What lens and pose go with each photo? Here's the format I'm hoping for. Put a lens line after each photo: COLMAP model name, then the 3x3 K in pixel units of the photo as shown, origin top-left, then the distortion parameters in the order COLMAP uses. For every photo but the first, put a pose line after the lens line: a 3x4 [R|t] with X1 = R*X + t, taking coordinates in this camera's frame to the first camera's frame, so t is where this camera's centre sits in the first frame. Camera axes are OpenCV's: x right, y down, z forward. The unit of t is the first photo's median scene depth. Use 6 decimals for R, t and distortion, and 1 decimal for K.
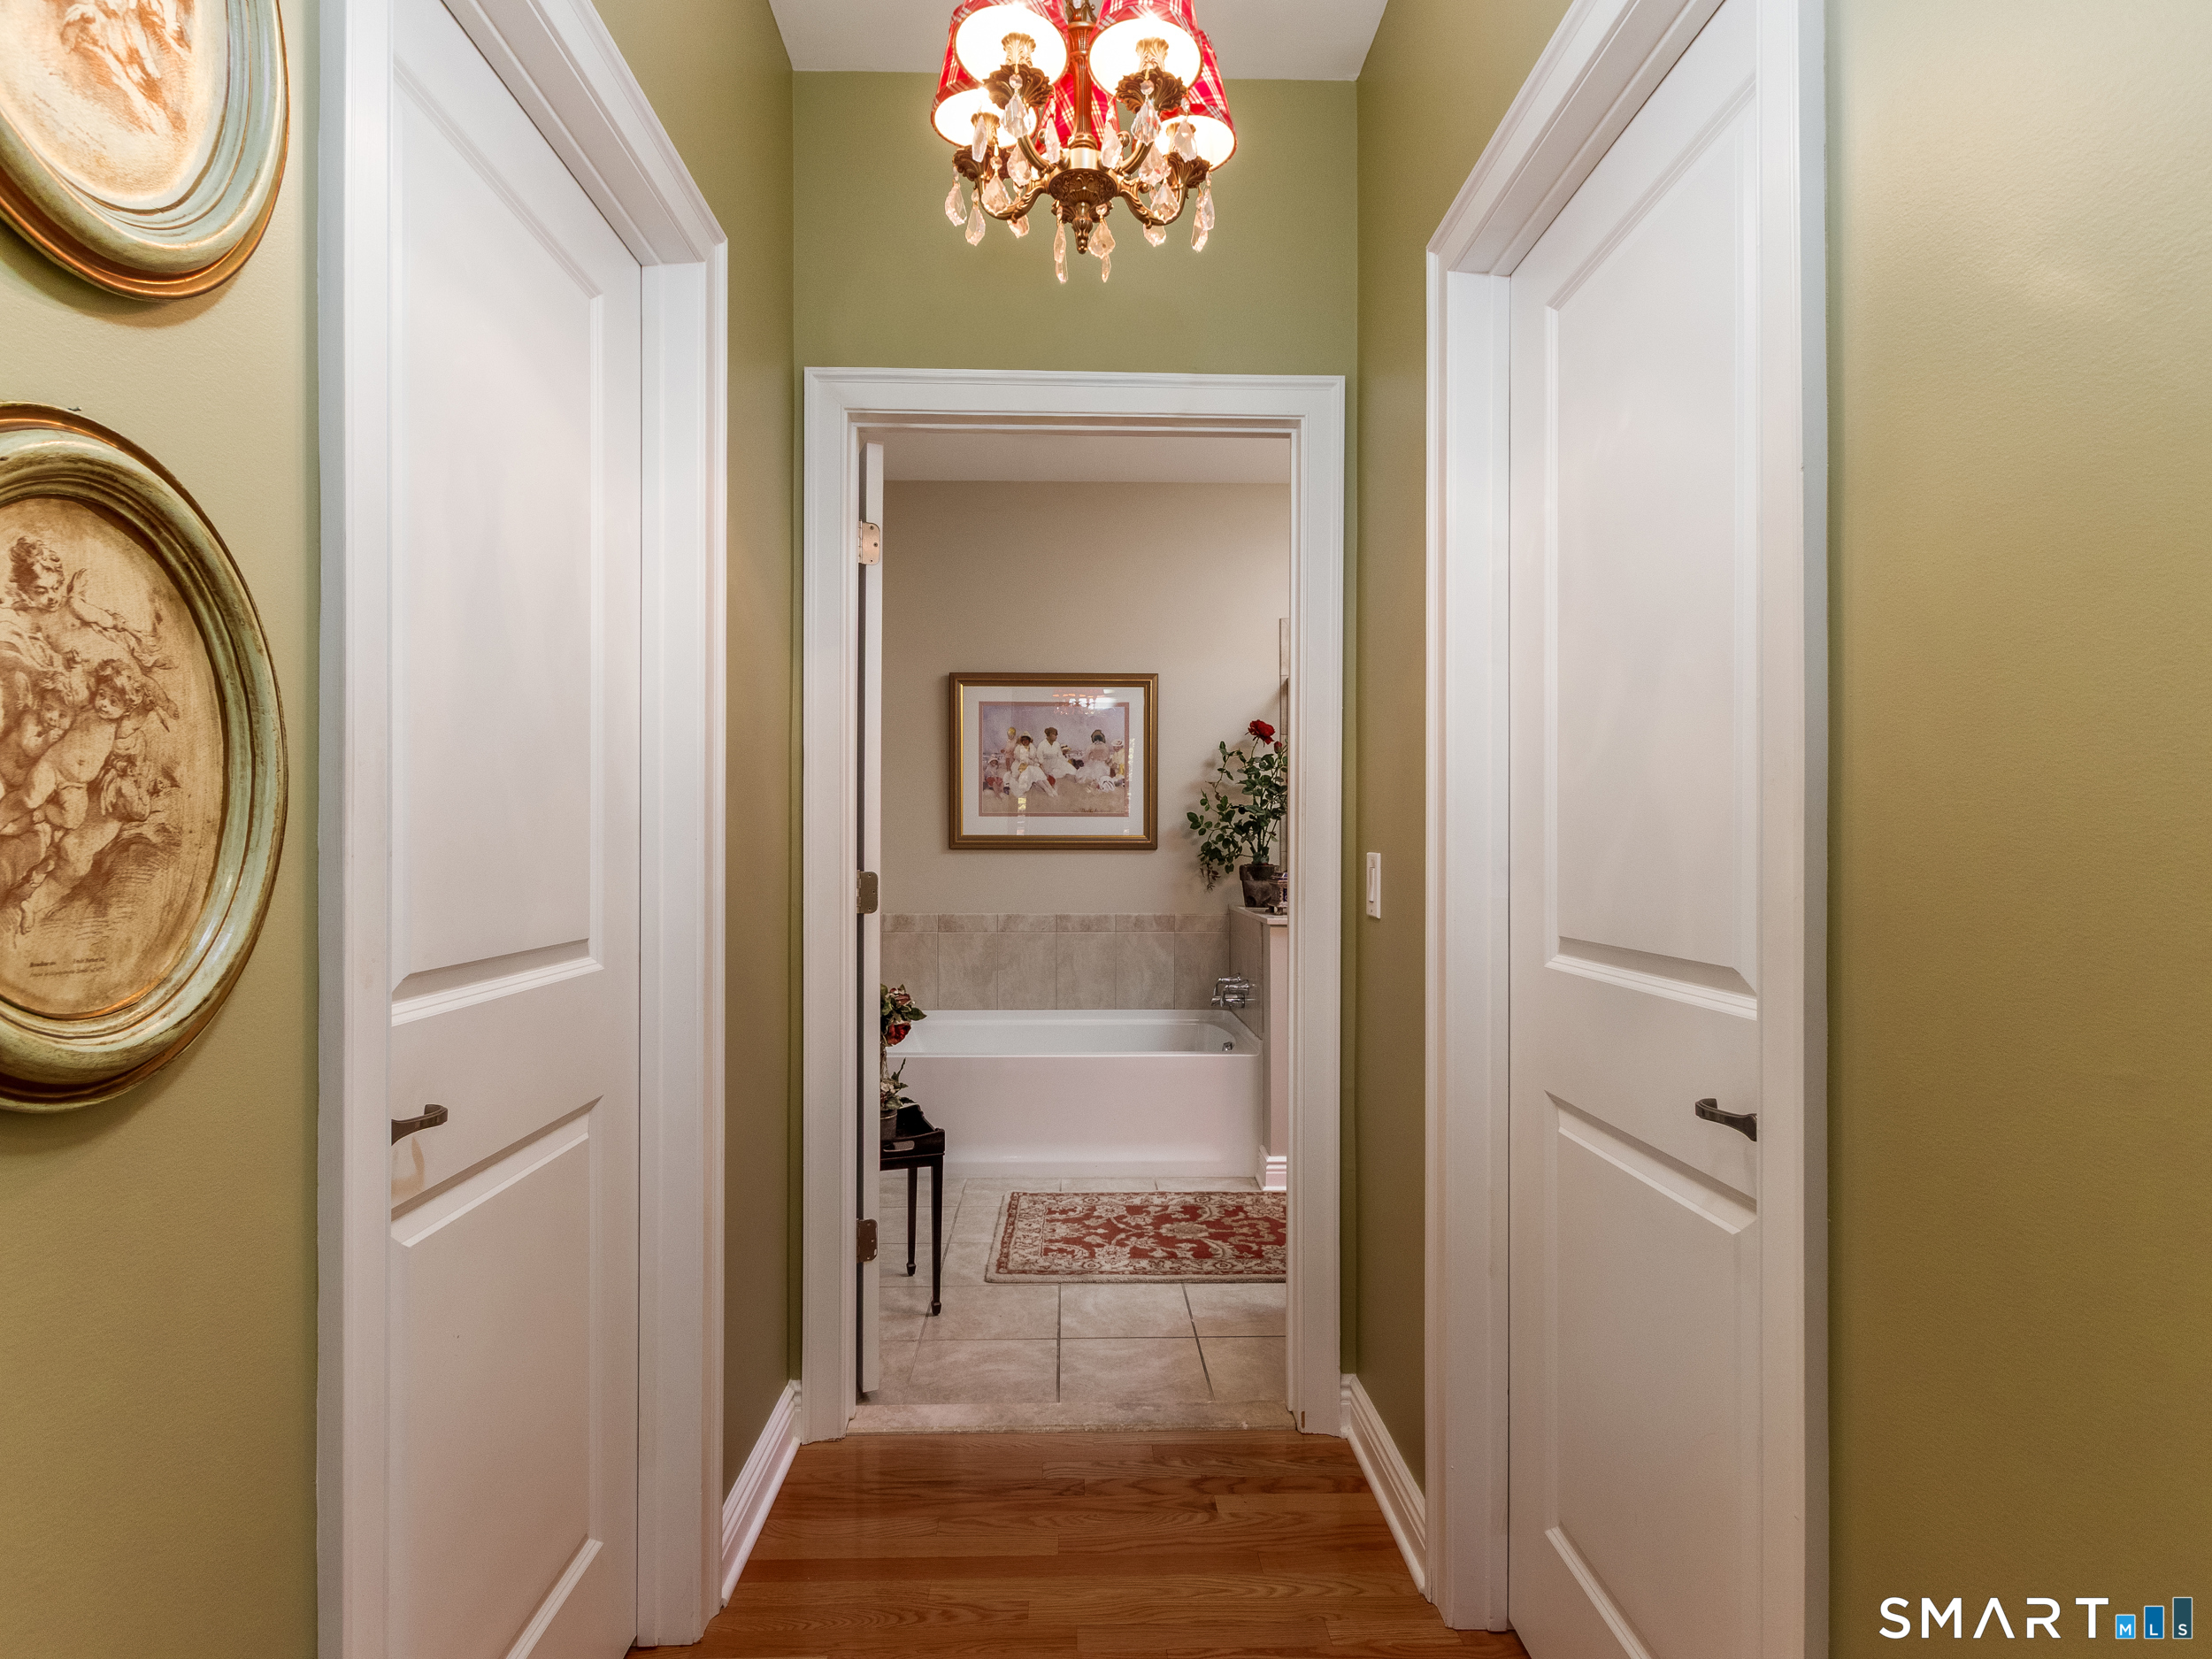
lens RADIAL K [[1147.0, 0, 1103.9], [0, 1147.0, 850.2], [0, 0, 1]] dist [0.006402, 0.000482]
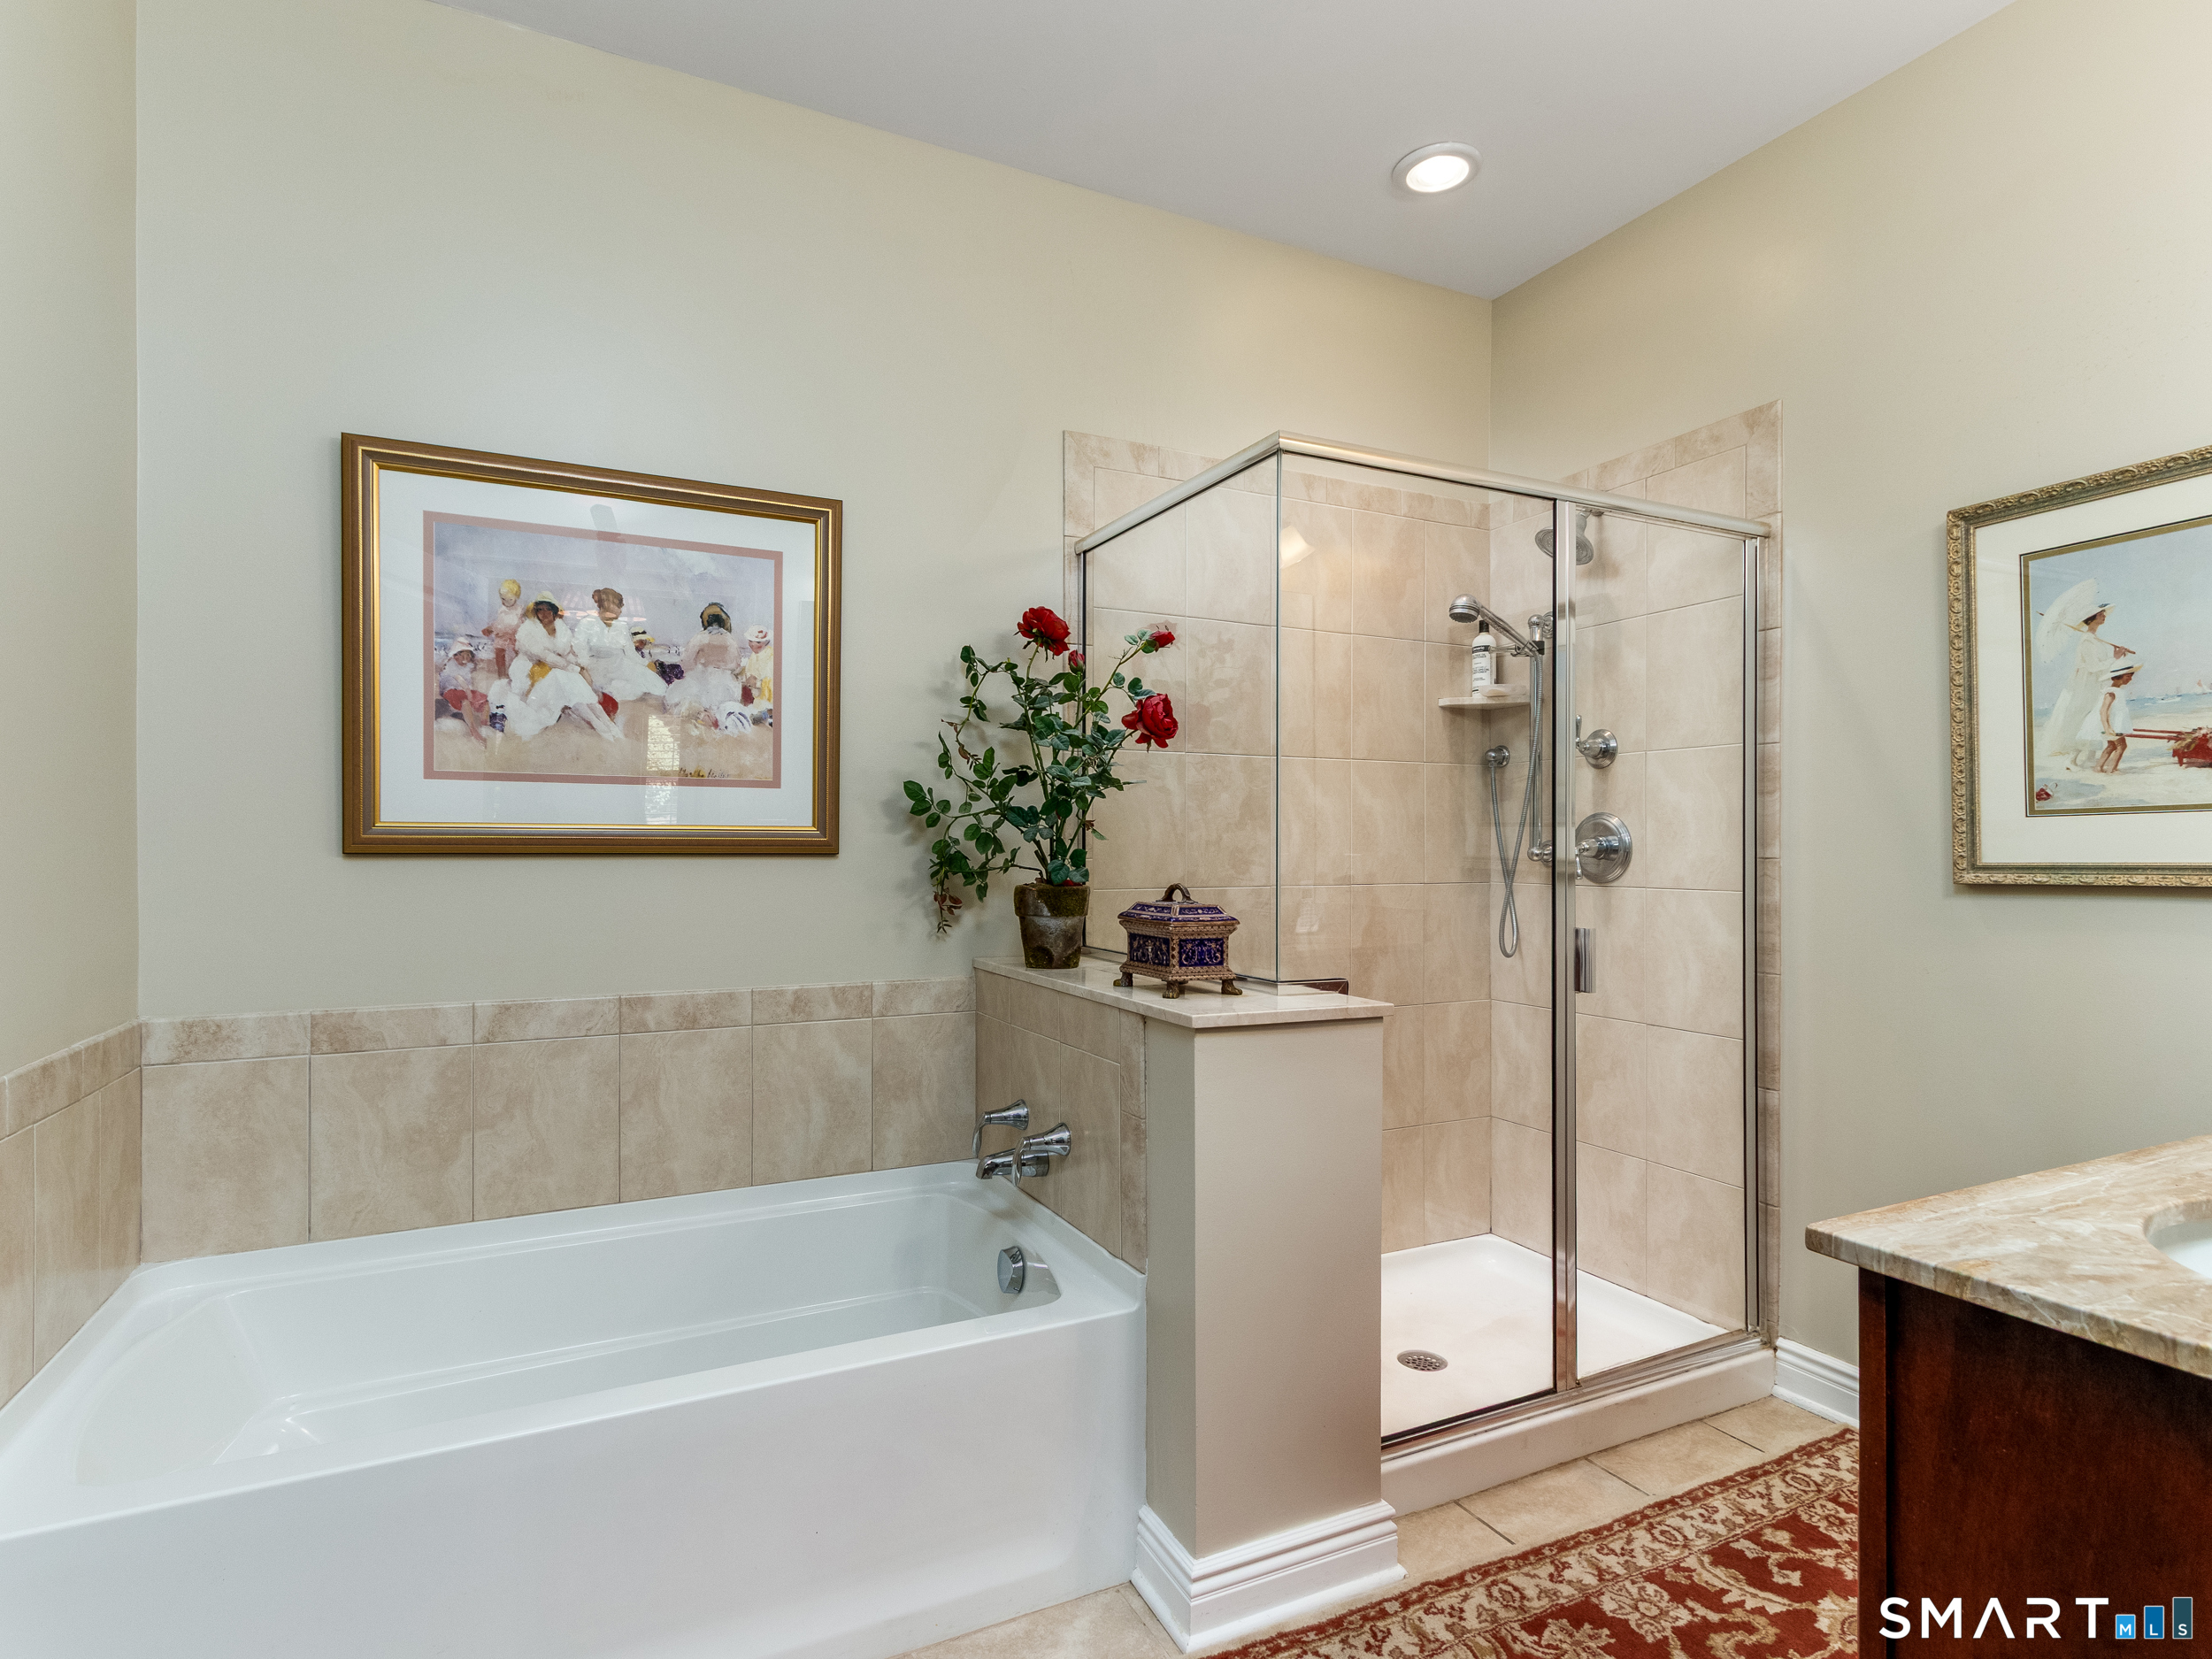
lens RADIAL K [[1147.0, 0, 1103.9], [0, 1147.0, 850.2], [0, 0, 1]] dist [0.006402, 0.000482]
pose [[0.907602, -0.001810, 0.419829, -0.058807], [0.001626, 0.999998, 0.000795, -0.002993], [-0.419829, -0.000039, 0.907603, 0.502926]]
